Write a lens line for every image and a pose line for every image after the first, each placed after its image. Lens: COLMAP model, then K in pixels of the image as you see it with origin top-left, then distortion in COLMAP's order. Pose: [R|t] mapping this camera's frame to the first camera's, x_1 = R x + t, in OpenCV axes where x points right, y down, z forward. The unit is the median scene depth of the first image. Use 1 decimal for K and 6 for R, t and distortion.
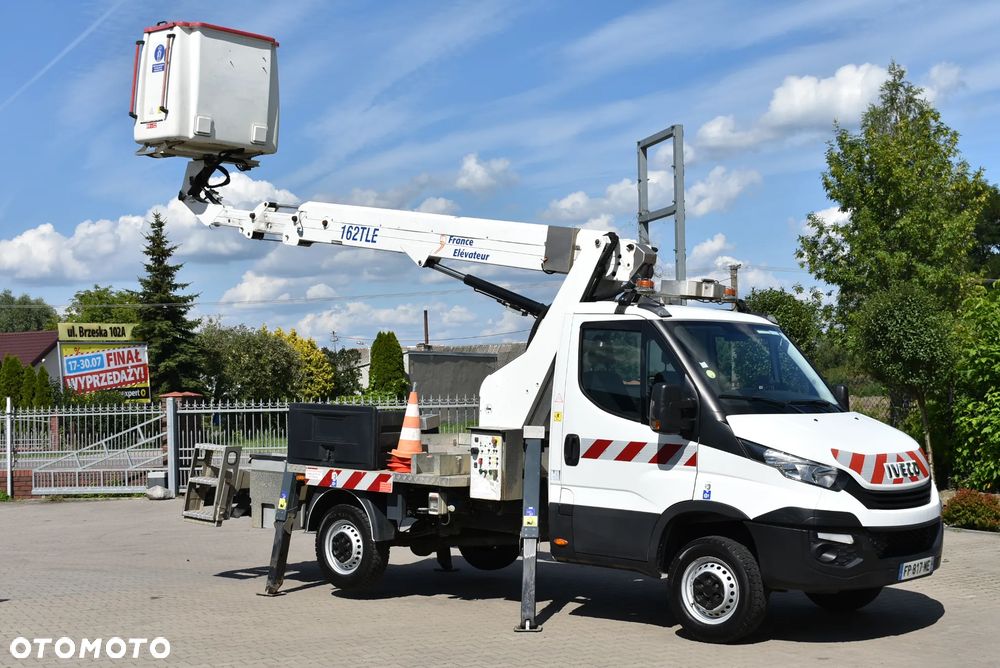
lens RADIAL K [[1437.5, 0, 503.8], [0, 1437.5, 333.9], [0, 0, 1]] dist [-0.011072, -0.042997]
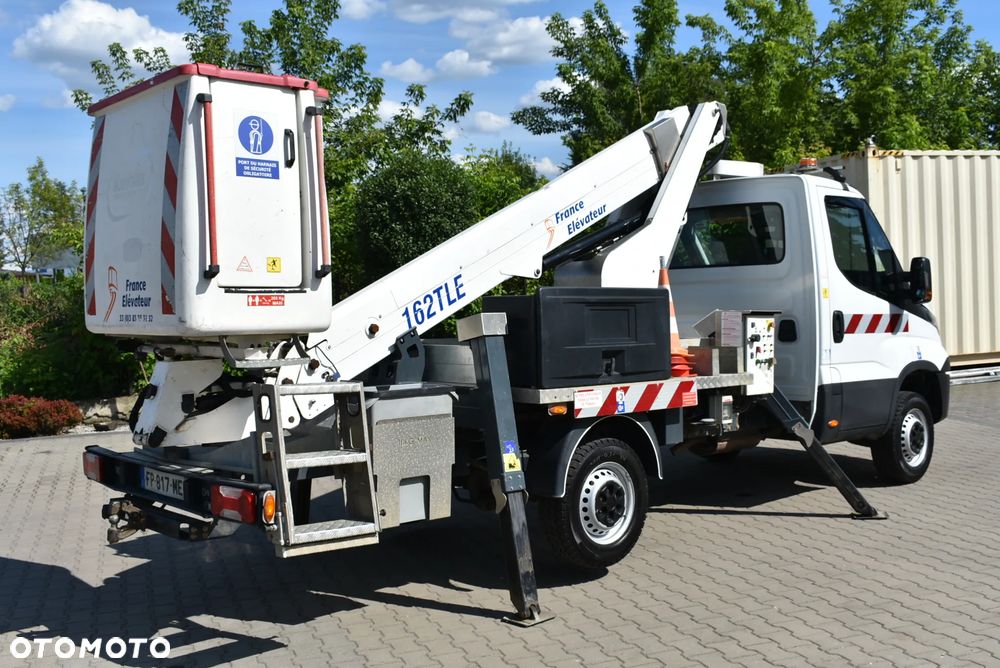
lens RADIAL K [[1067.1, 0, 500.0], [0, 1067.1, 334.0], [0, 0, 1]] dist [-0.026774, -0.013973]
pose [[0.133350, -0.038723, 0.990312, -0.616055], [-0.006939, 0.999175, 0.040004, 0.052333], [-0.991045, -0.012206, 0.132972, 1.007340]]
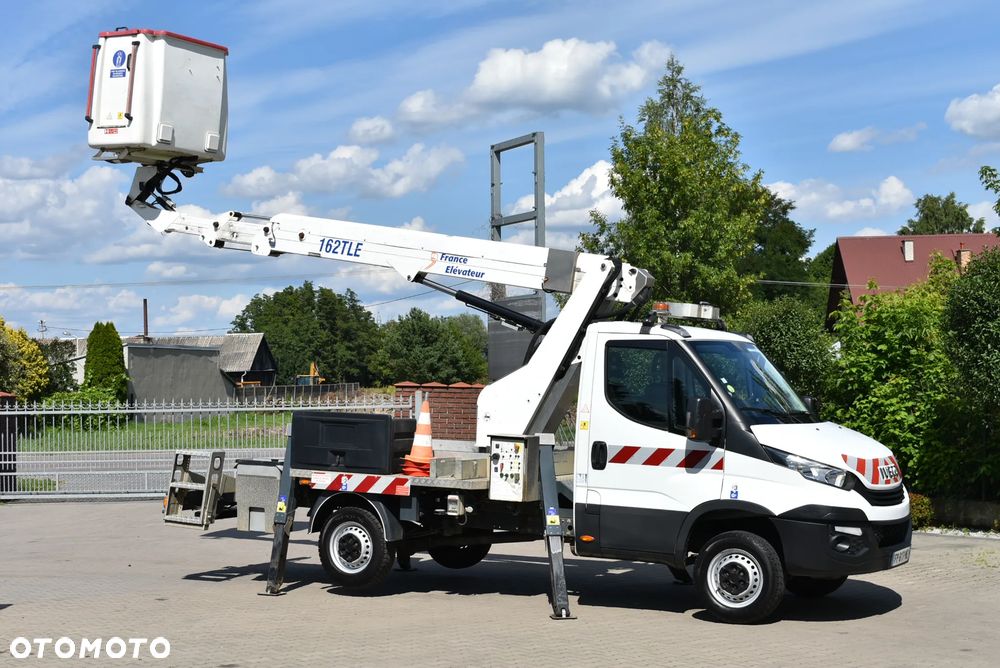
lens RADIAL K [[1571.3, 0, 500.0], [0, 1571.3, 334.0], [0, 0, 1]] dist [-0.015573, -0.019489]
pose [[0.980208, 0.012975, 0.197542, -0.239437], [-0.014214, 0.999887, 0.004853, -0.015946], [-0.197457, -0.007565, 0.980282, -0.155139]]
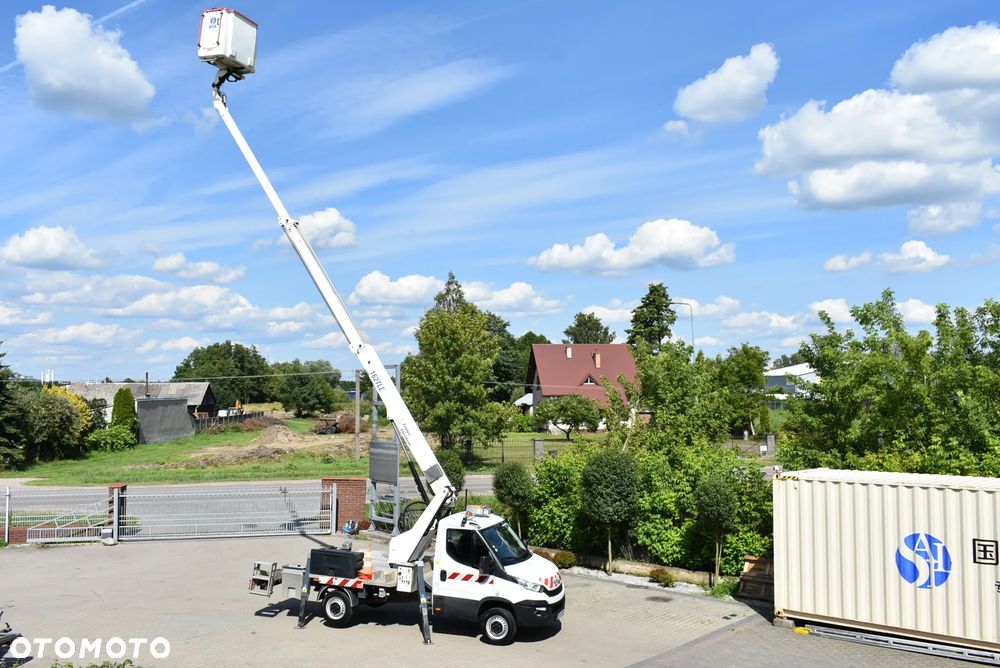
lens RADIAL K [[897.4, 0, 500.0], [0, 897.4, 334.0], [0, 0, 1]] dist [-0.024427, 0.004233]
pose [[0.929016, 0.045277, 0.367260, -0.450478], [-0.034412, 0.998756, -0.036084, -0.289713], [-0.368437, 0.020884, 0.929418, -0.580882]]
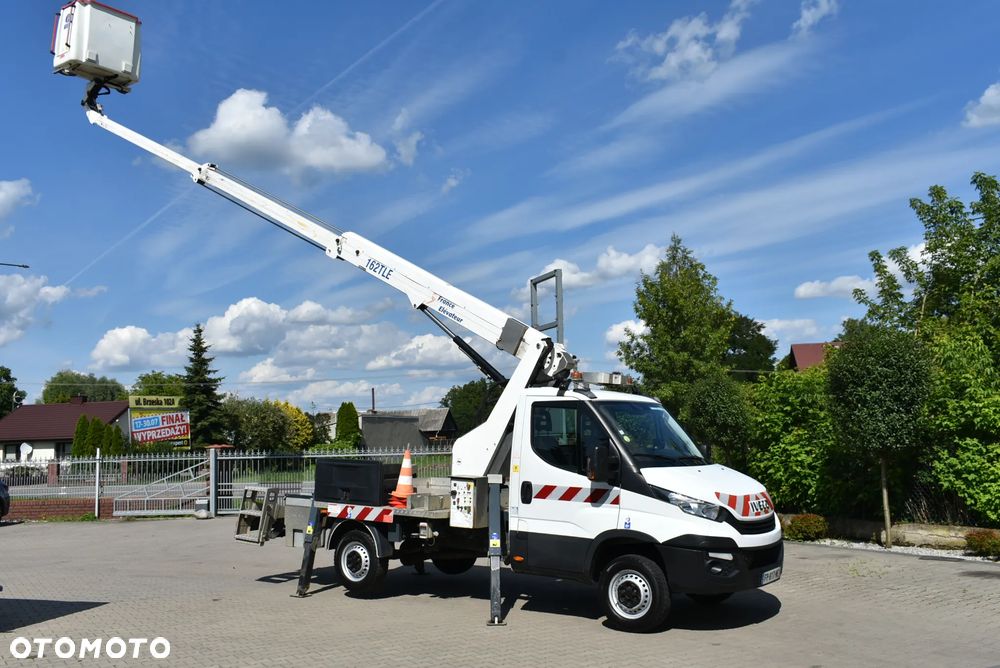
lens RADIAL K [[912.0, 0, 500.0], [0, 912.0, 334.0], [0, 0, 1]] dist [-0.017168, -0.000196]
pose [[0.995932, 0.008504, 0.089701, -0.053583], [-0.001733, 0.997160, -0.075288, -0.006303], [-0.090086, 0.074826, 0.993119, 0.090539]]
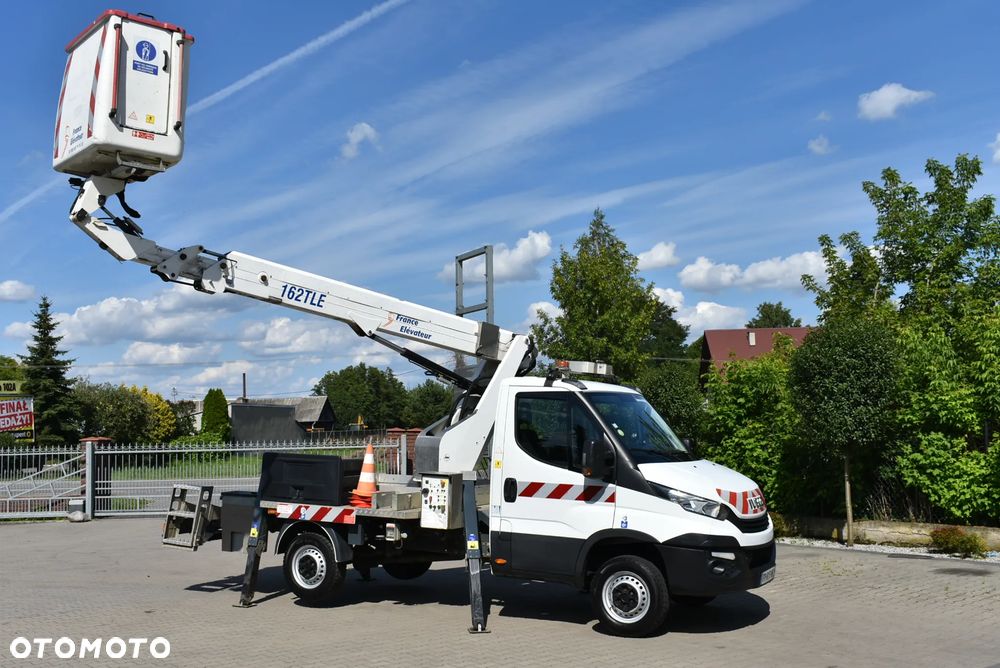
lens RADIAL K [[1012.6, 0, 500.0], [0, 1012.6, 334.0], [0, 0, 1]] dist [-0.021467, 0.001910]
pose [[0.977870, 0.020720, 0.208184, -0.139487], [-0.009037, 0.998338, -0.056918, -0.007642], [-0.209017, 0.053777, 0.976432, 0.084606]]
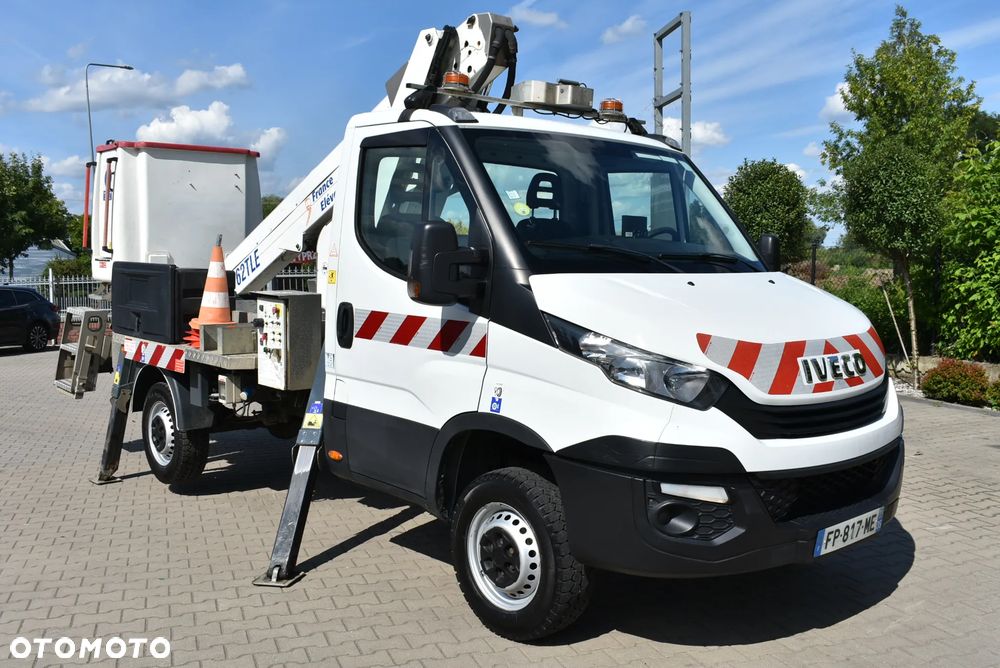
lens RADIAL K [[950.1, 0, 502.8], [0, 950.1, 323.5], [0, 0, 1]] dist [-0.027882, -0.011895]
pose [[0.990753, 0.010037, -0.135305, 0.163714], [0.003627, 0.994944, 0.100361, 0.030790], [0.135628, -0.099924, 0.985708, 0.500838]]
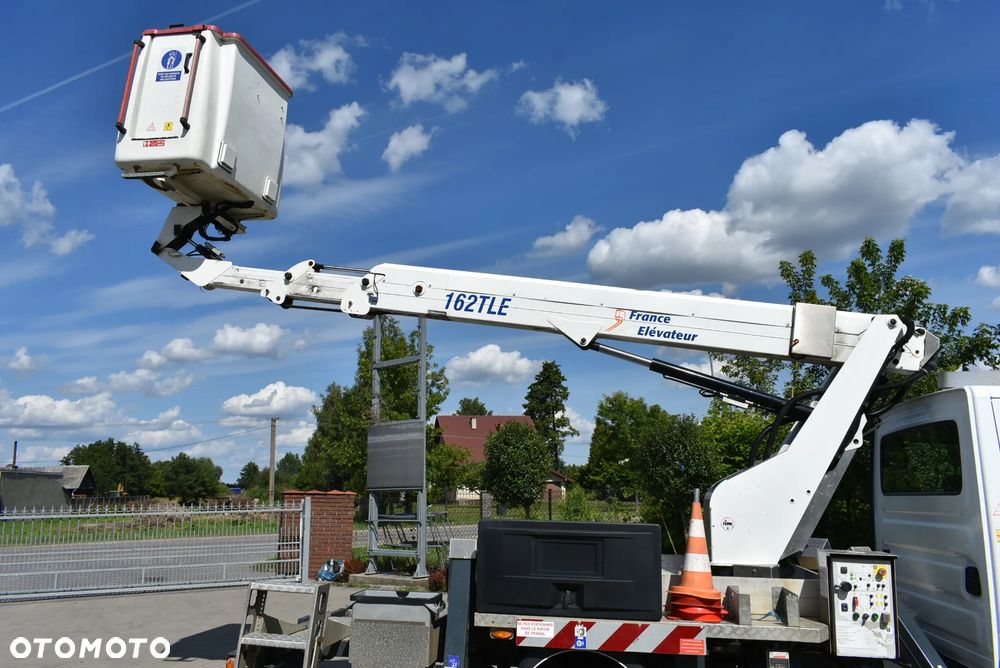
lens RADIAL K [[769.6, 0, 500.0], [0, 769.6, 334.0], [0, 0, 1]] dist [-0.010979, -0.000742]
pose [[0.852892, 0.108538, 0.510681, -0.352554], [-0.019947, 0.984212, -0.175868, 0.027066], [-0.521707, 0.139810, 0.841591, 0.712599]]
